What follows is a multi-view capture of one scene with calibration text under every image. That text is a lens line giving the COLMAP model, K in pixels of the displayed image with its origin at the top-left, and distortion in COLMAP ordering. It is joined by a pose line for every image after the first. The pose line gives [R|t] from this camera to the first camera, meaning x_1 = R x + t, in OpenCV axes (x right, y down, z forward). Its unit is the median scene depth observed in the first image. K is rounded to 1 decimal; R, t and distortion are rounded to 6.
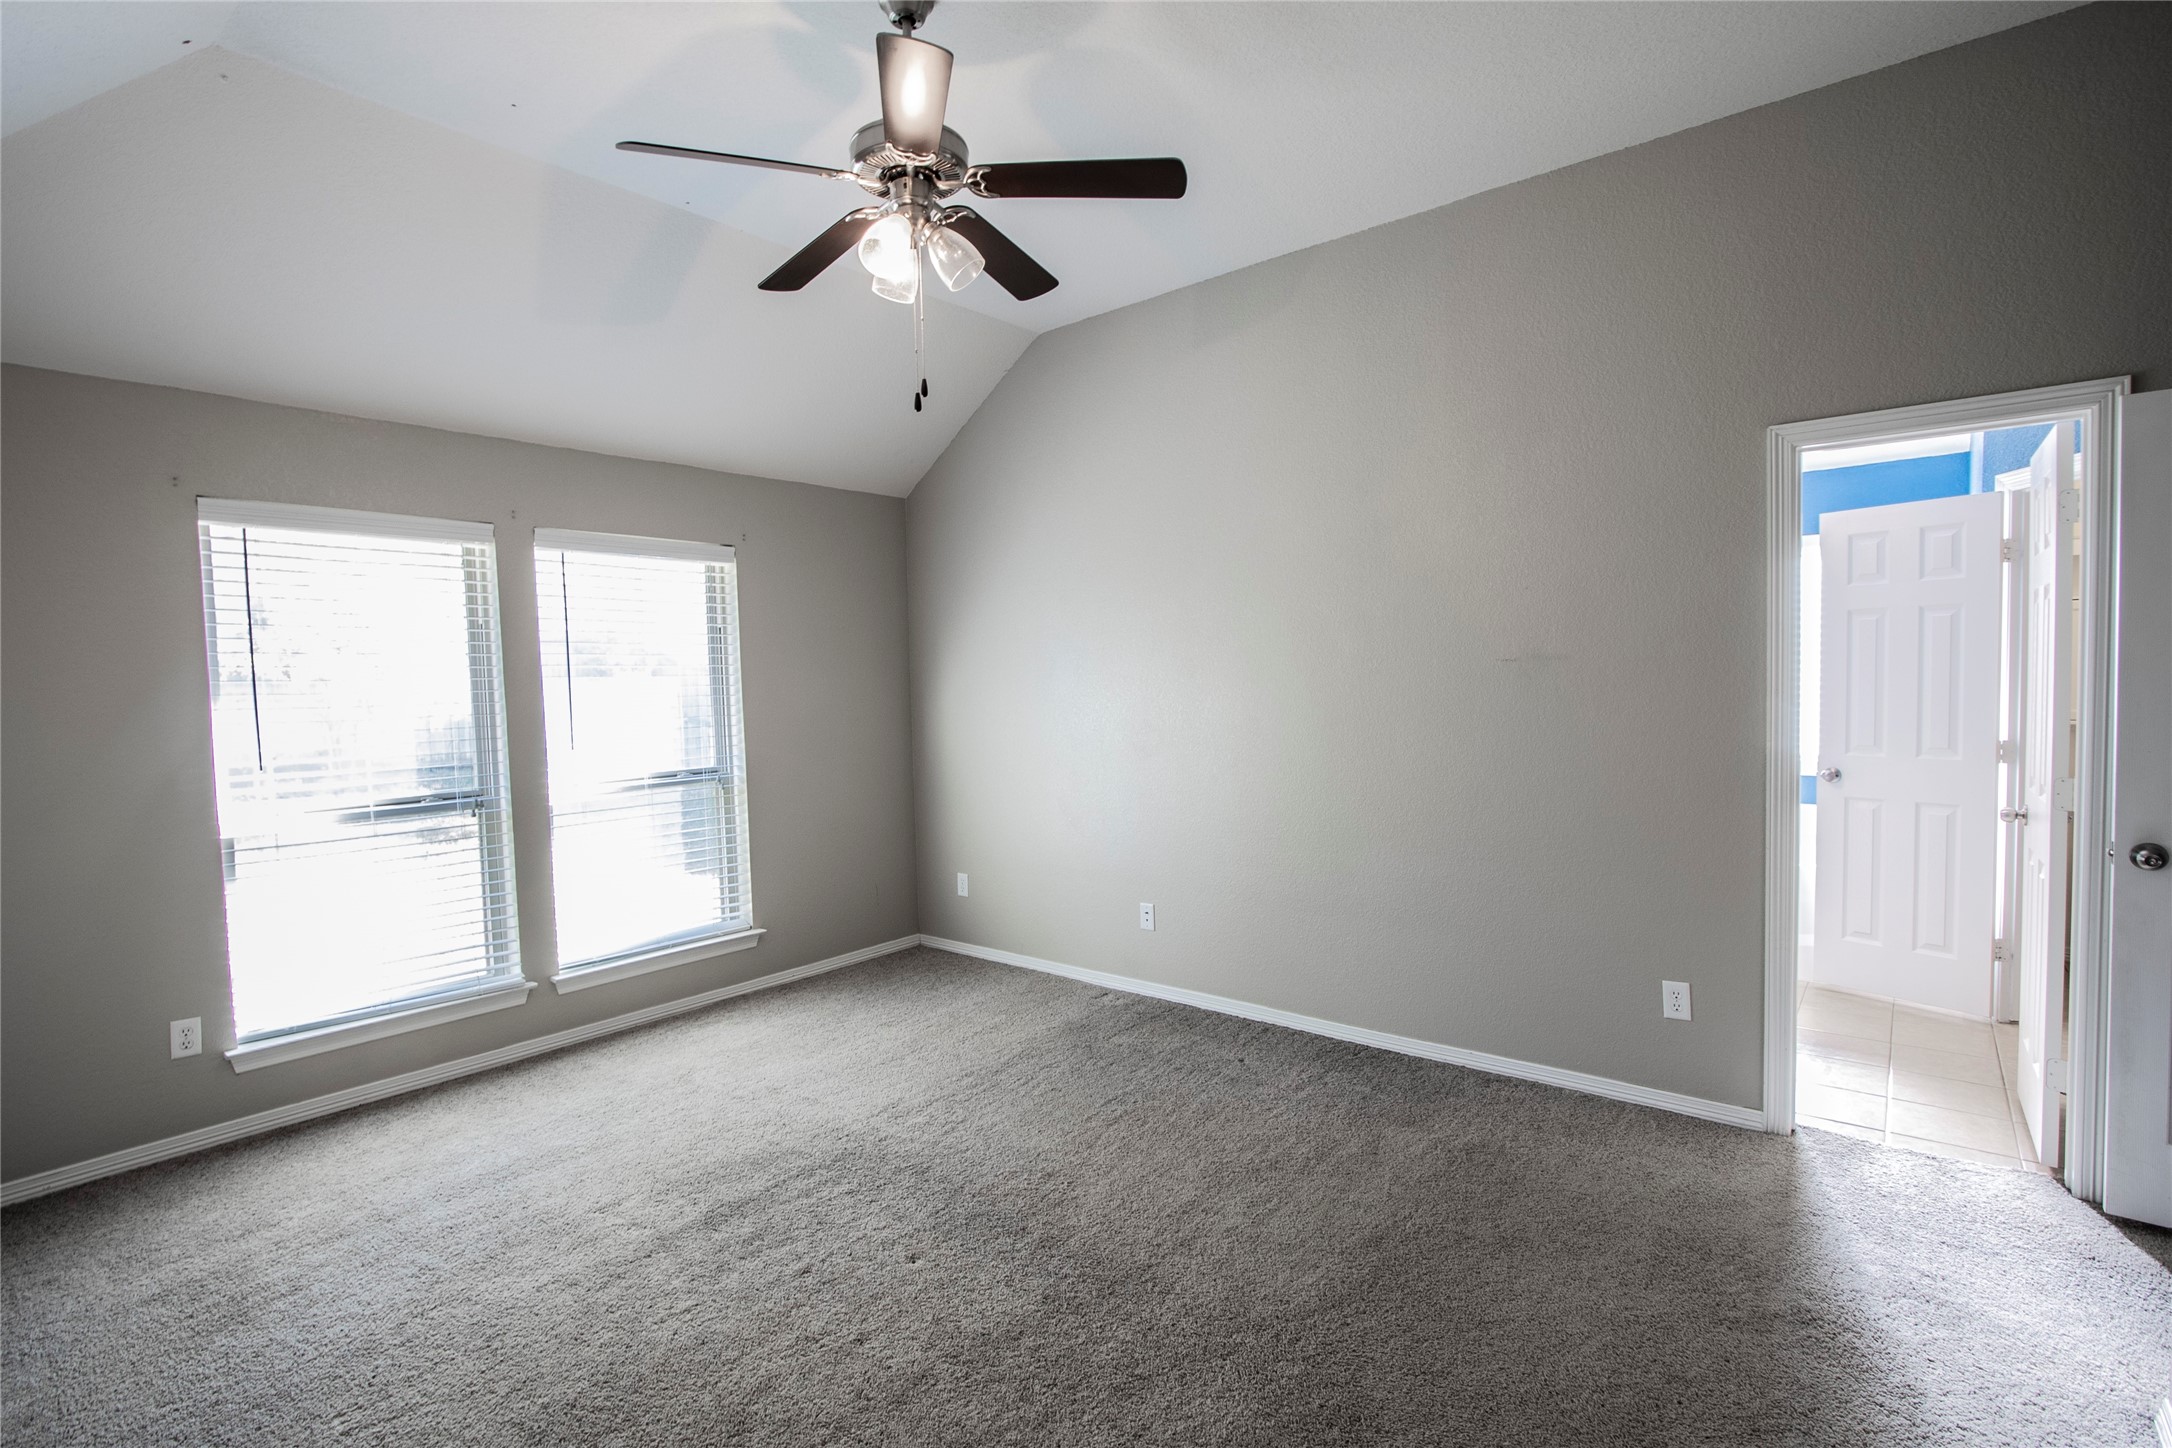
lens RADIAL K [[996.2, 0, 1069.1], [0, 996.2, 724.9], [0, 0, 1]] dist [-0.009789, -0.000103]
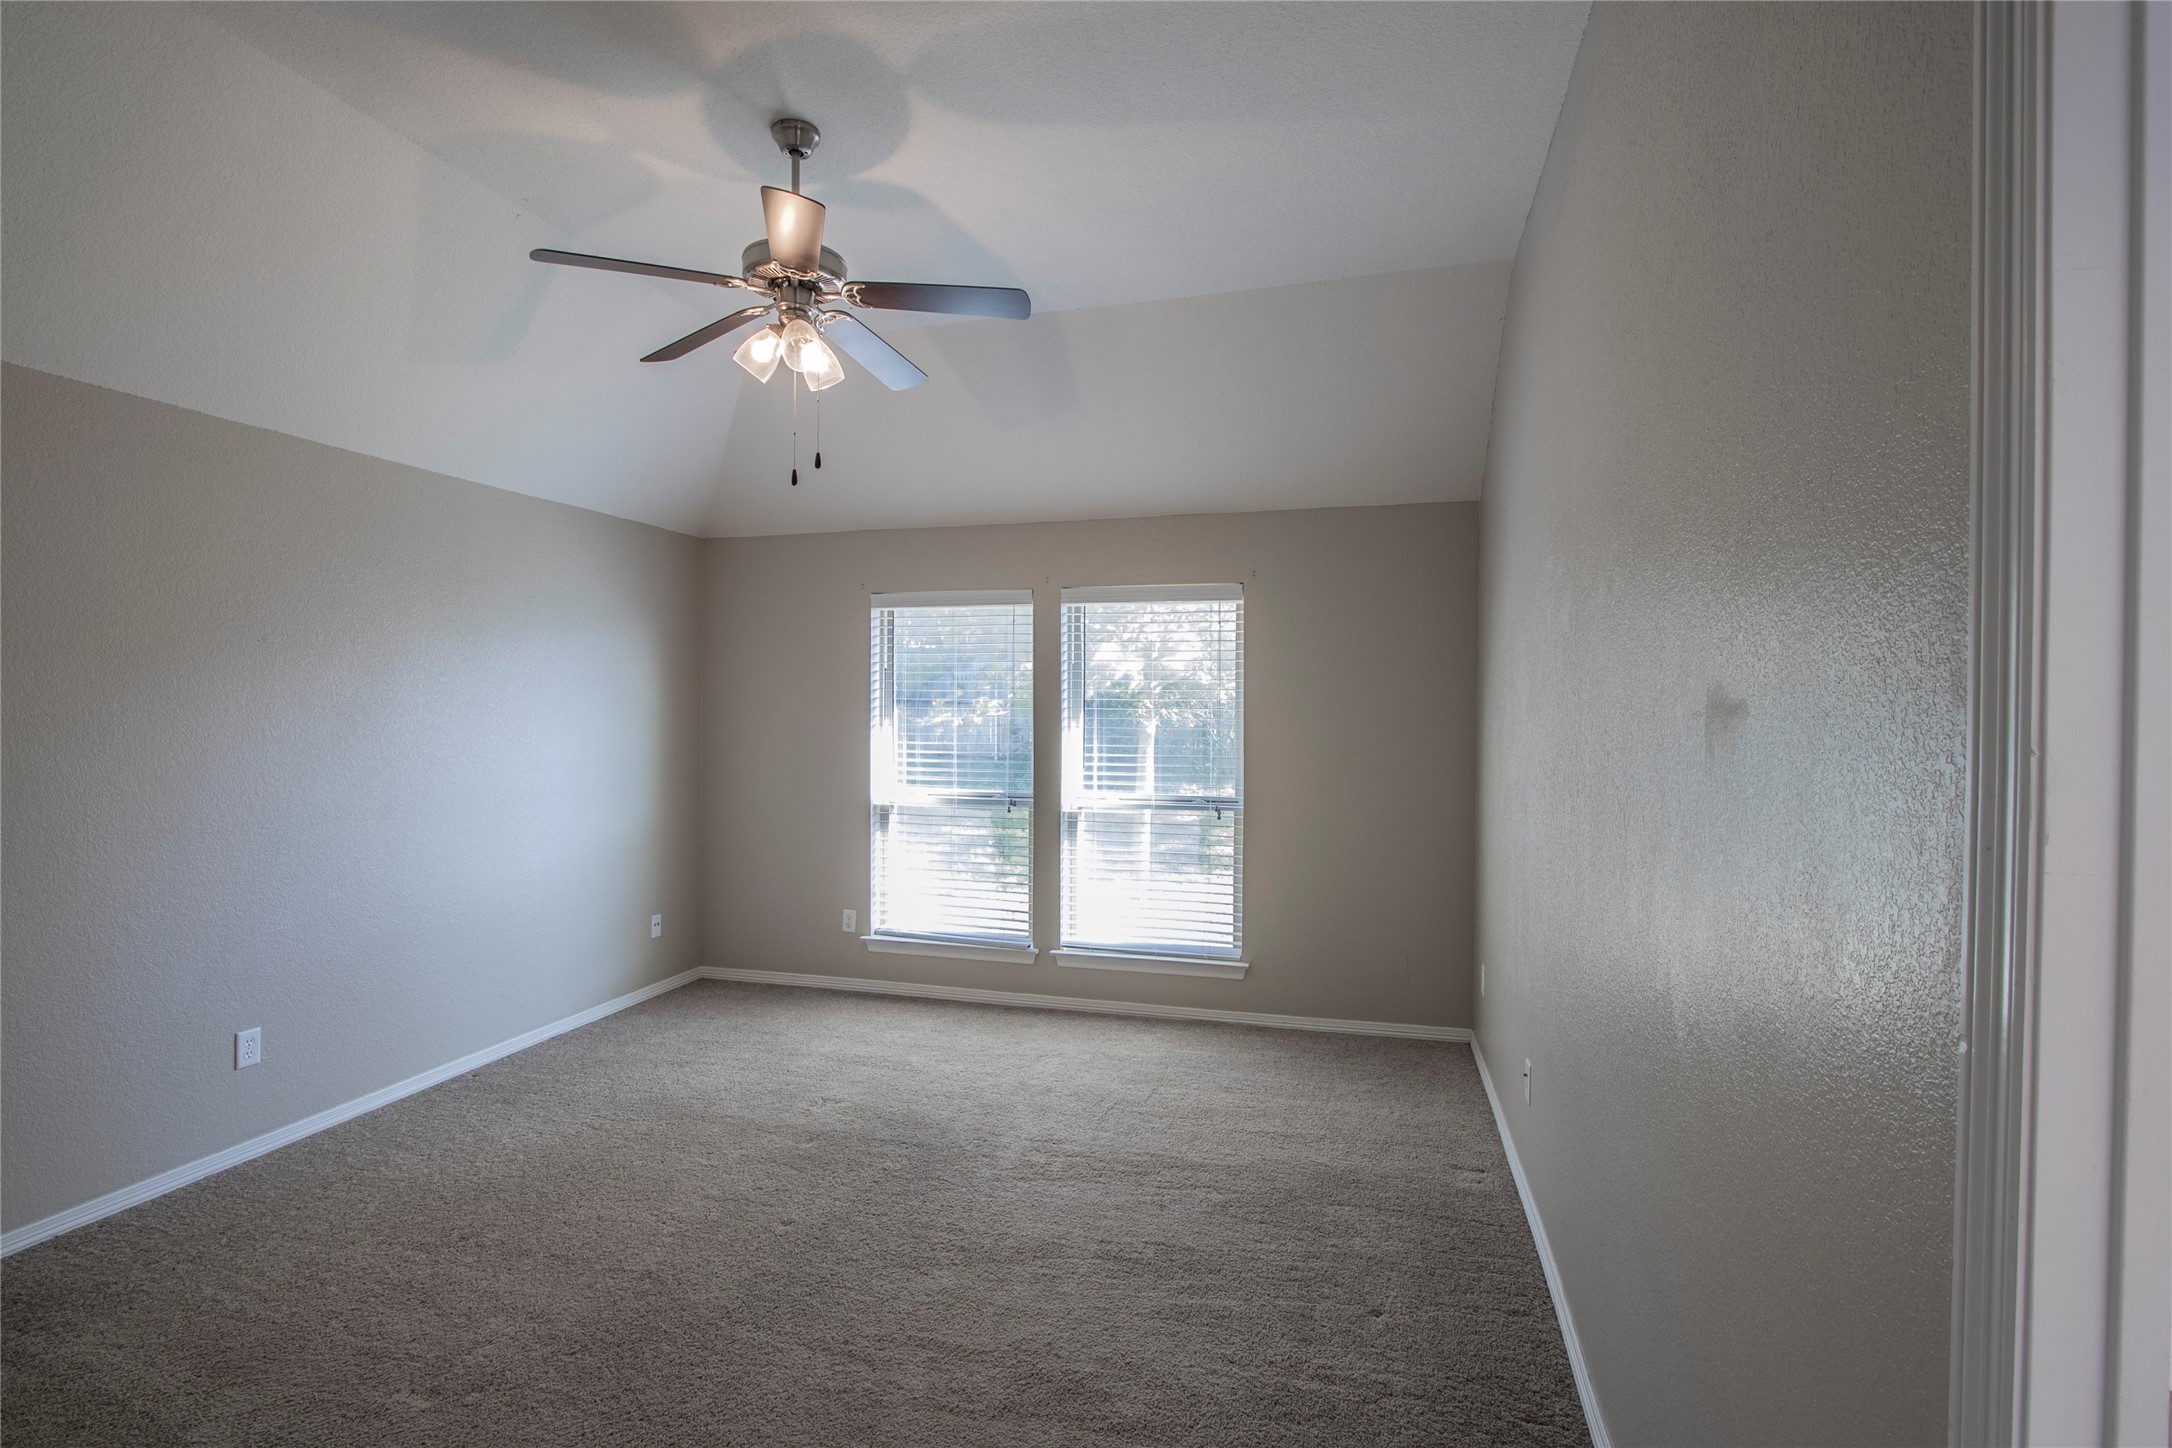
lens RADIAL K [[996.2, 0, 1080.5], [0, 996.2, 727.2], [0, 0, 1]] dist [-0.009789, -0.000103]
pose [[0.434940, 0.034554, -0.899796, 0.624017], [-0.061687, 0.998059, 0.008509, -0.036645], [0.898344, 0.051805, 0.436227, 0.492118]]
